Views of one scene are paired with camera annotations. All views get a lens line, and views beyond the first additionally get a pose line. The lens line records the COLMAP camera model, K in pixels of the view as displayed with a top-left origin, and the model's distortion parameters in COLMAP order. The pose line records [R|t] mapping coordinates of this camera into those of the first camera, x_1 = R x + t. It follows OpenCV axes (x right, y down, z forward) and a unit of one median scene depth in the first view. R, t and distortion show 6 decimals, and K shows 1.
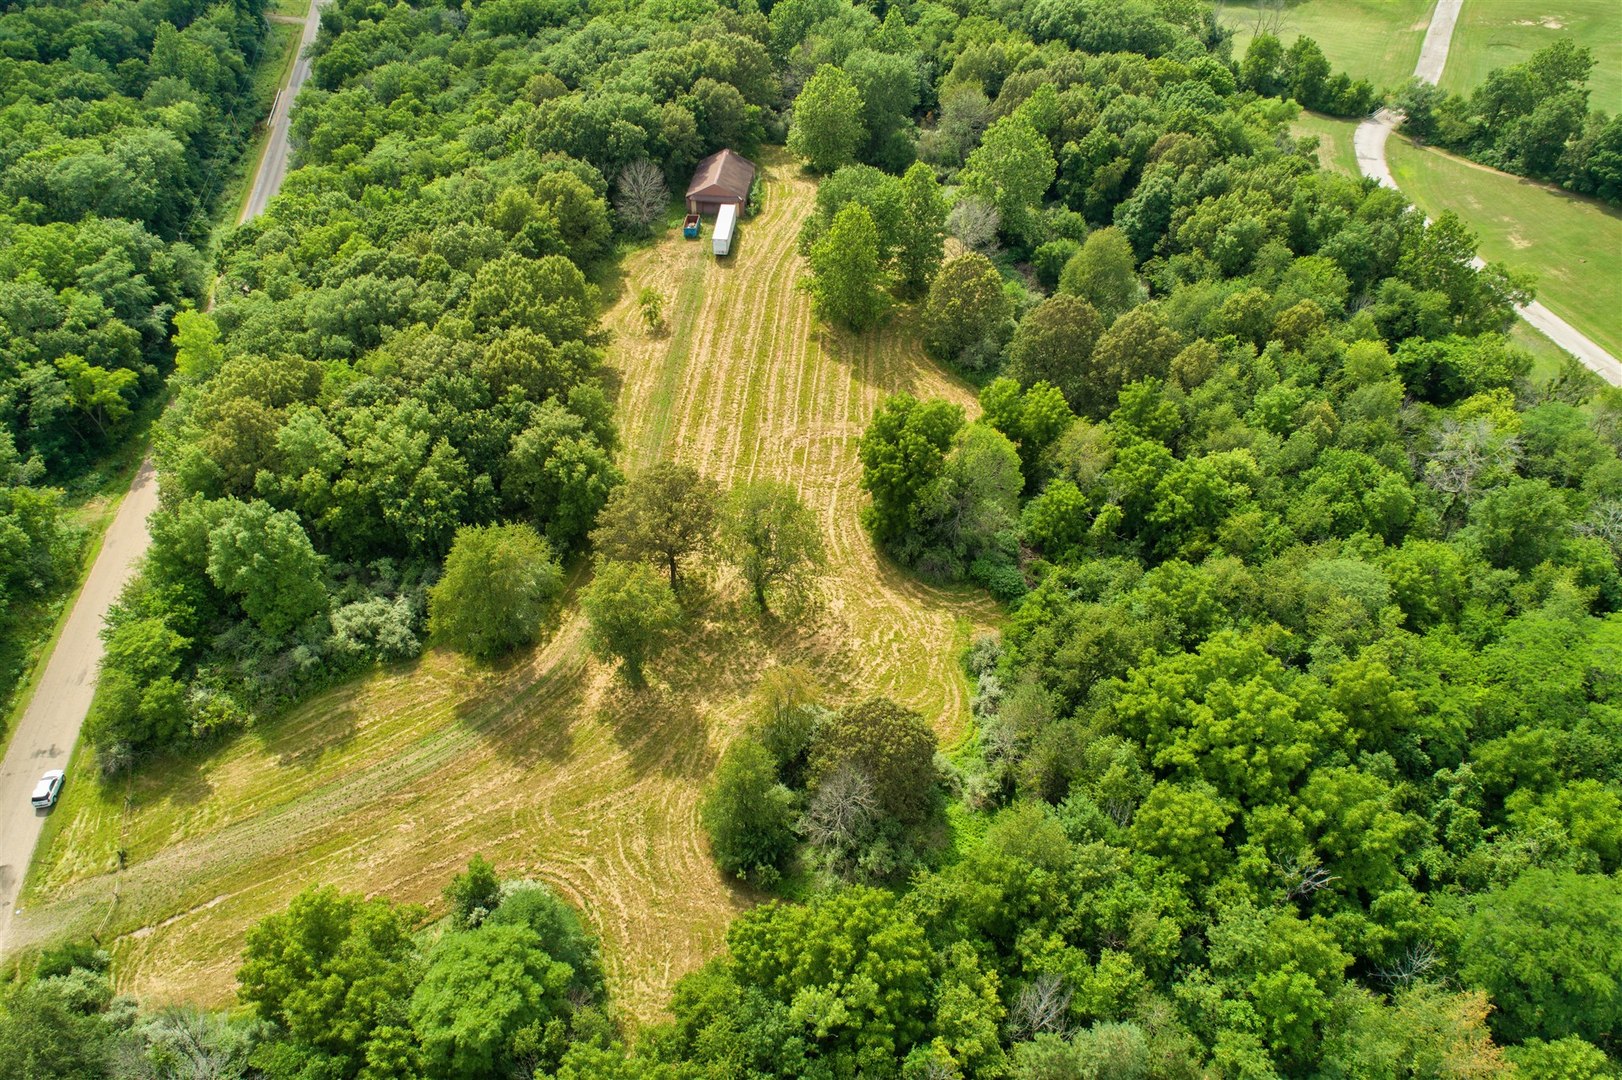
lens RADIAL K [[1079.9, 0, 806.4], [0, 1079.9, 539.3], [0, 0, 1]] dist [-0.011210, 0.007840]
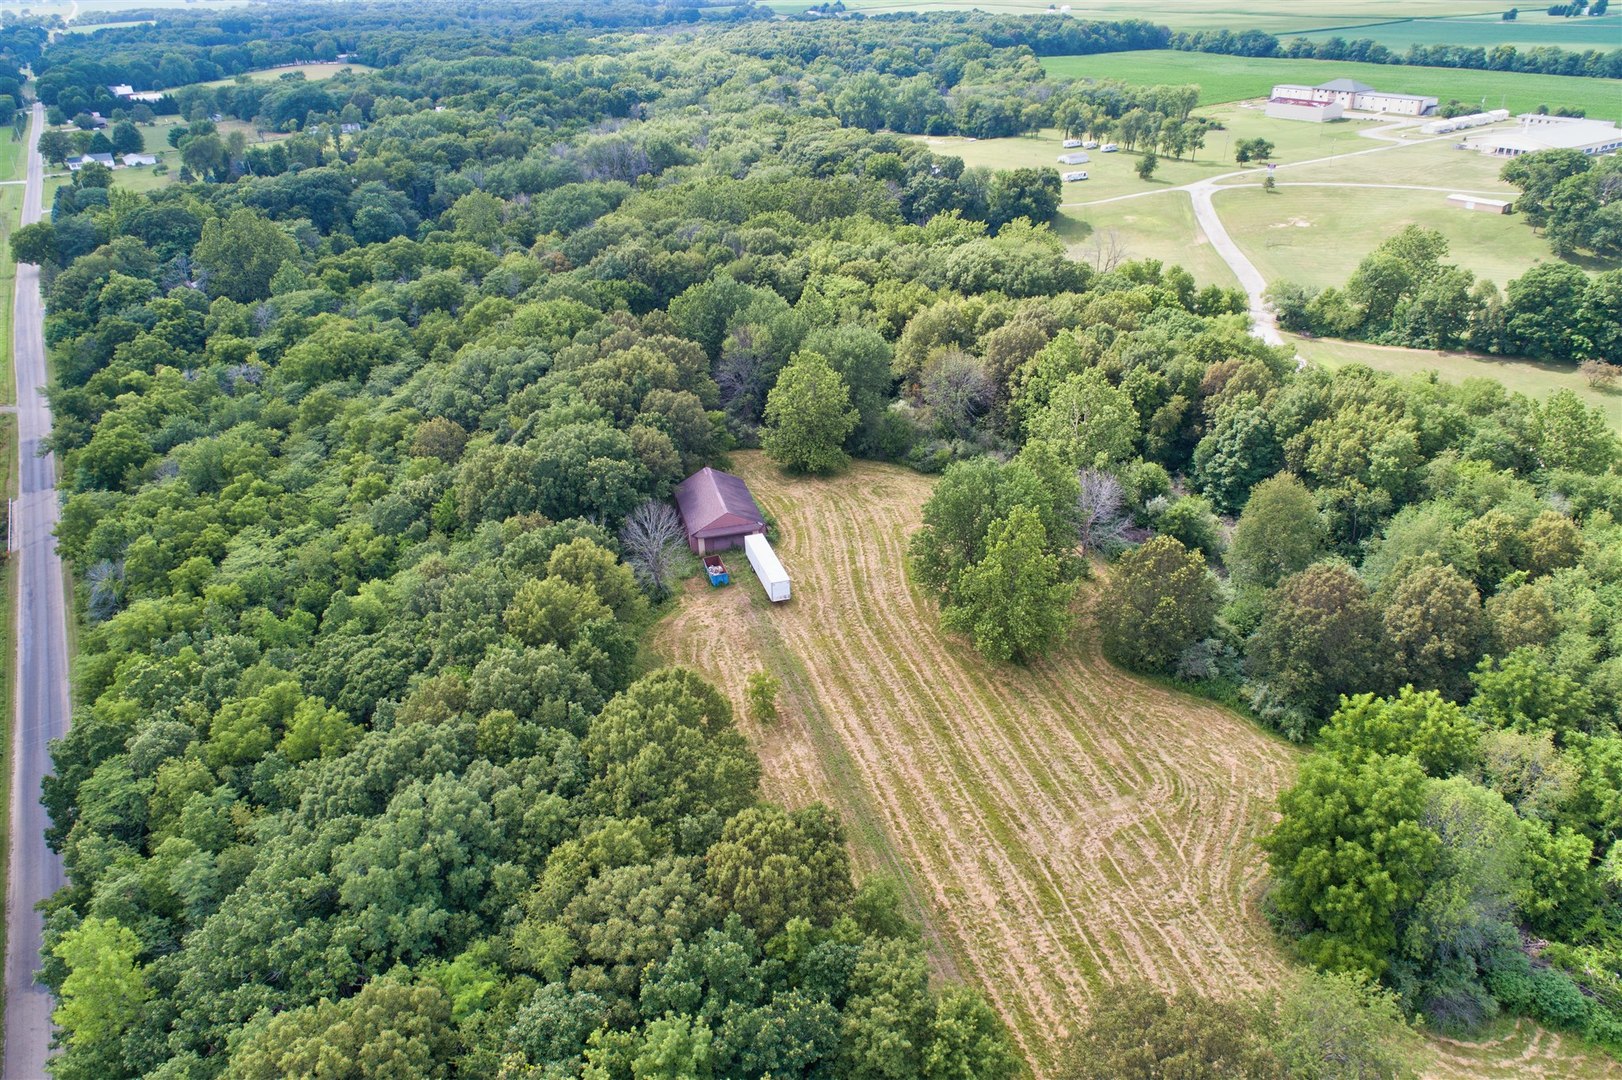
lens RADIAL K [[1079.9, 0, 806.4], [0, 1079.9, 539.3], [0, 0, 1]] dist [-0.011210, 0.007840]
pose [[0.940056, -0.199627, 0.276486, -0.247446], [0.258694, 0.945710, -0.196747, -0.142204], [-0.222199, 0.256478, 0.940663, 0.258333]]
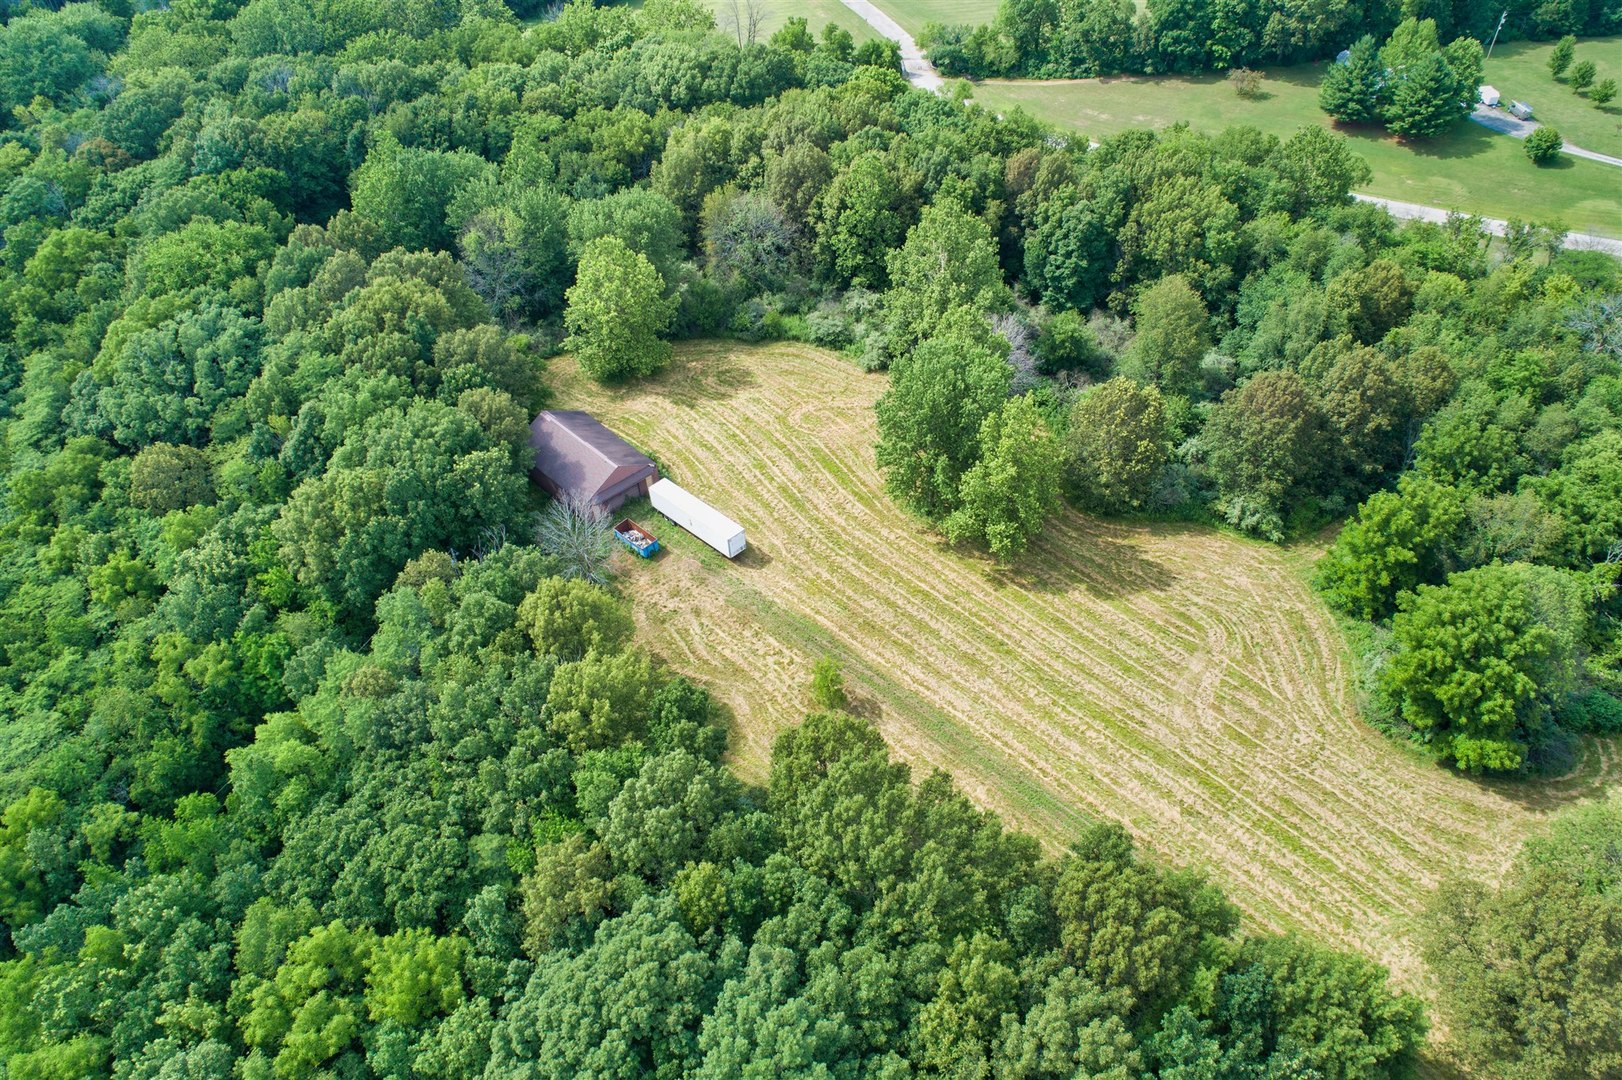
lens RADIAL K [[1079.9, 0, 806.4], [0, 1079.9, 539.3], [0, 0, 1]] dist [-0.011210, 0.007840]
pose [[0.668122, -0.532156, 0.520022, -0.368453], [0.531150, 0.830553, 0.167513, -0.338107], [-0.521049, 0.164291, 0.837566, 0.394988]]
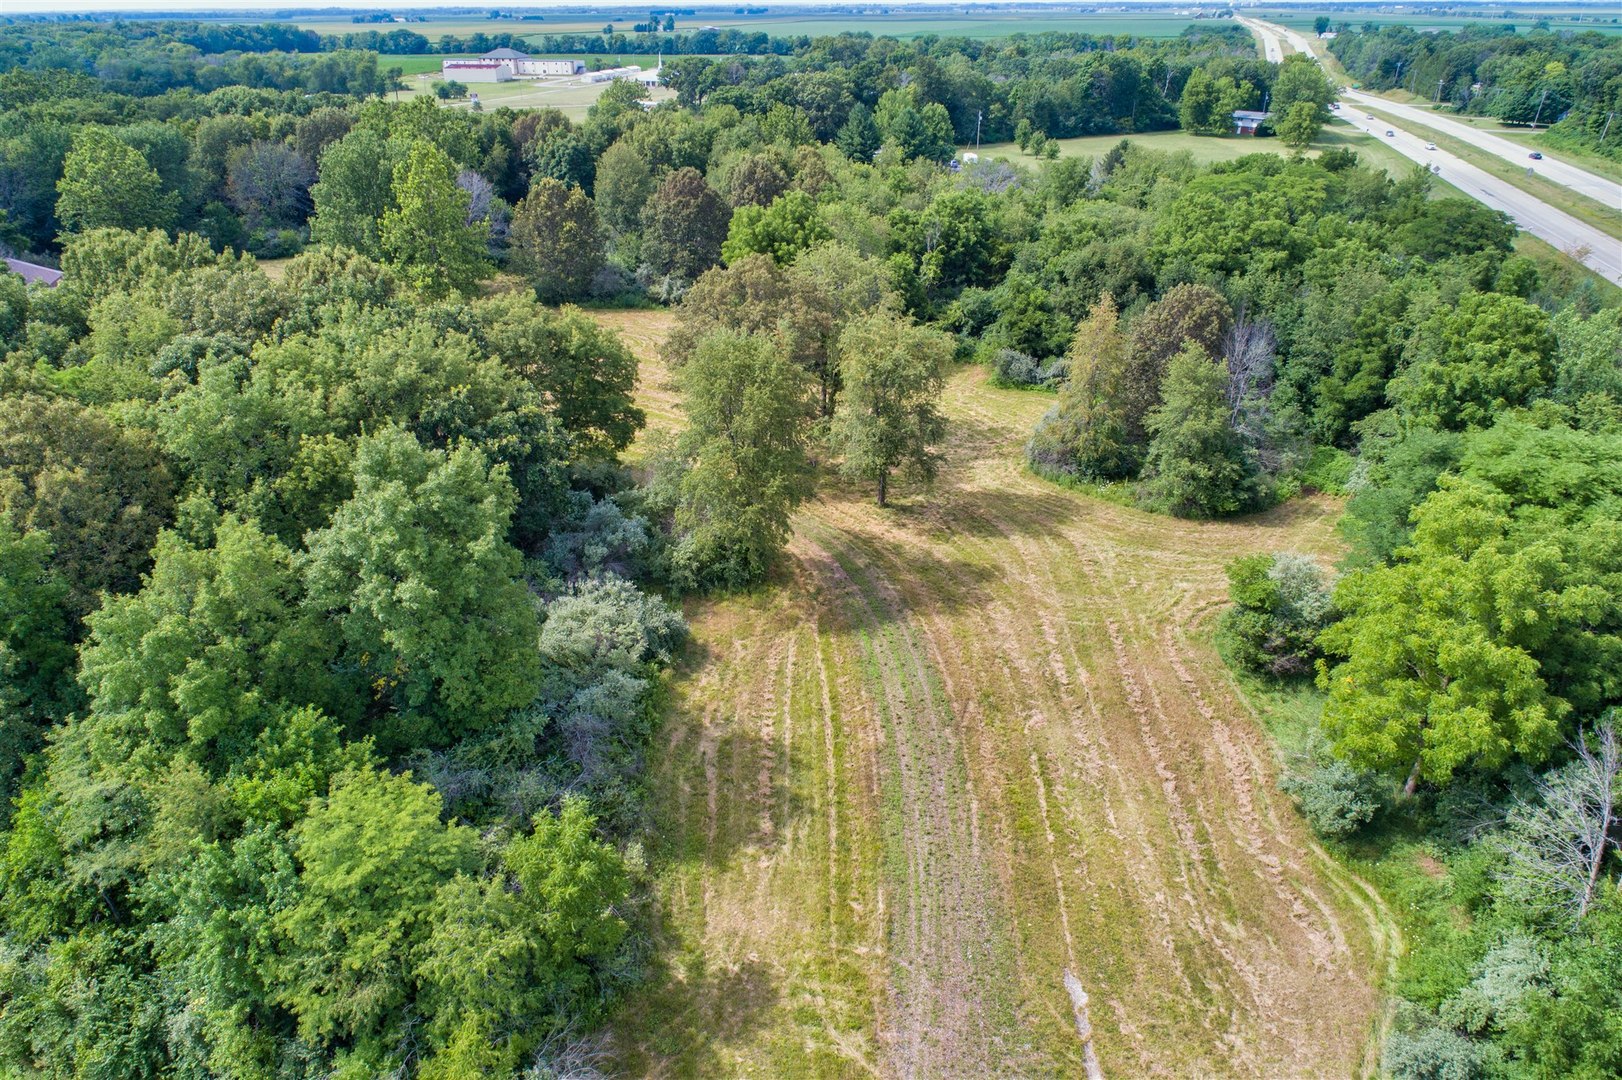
lens RADIAL K [[1079.9, 0, 806.4], [0, 1079.9, 539.3], [0, 0, 1]] dist [-0.011210, 0.007840]
pose [[0.496228, -0.407917, 0.766395, -0.432945], [0.591185, 0.805234, 0.045806, 0.046448], [-0.635813, 0.430351, 0.640734, 0.343736]]
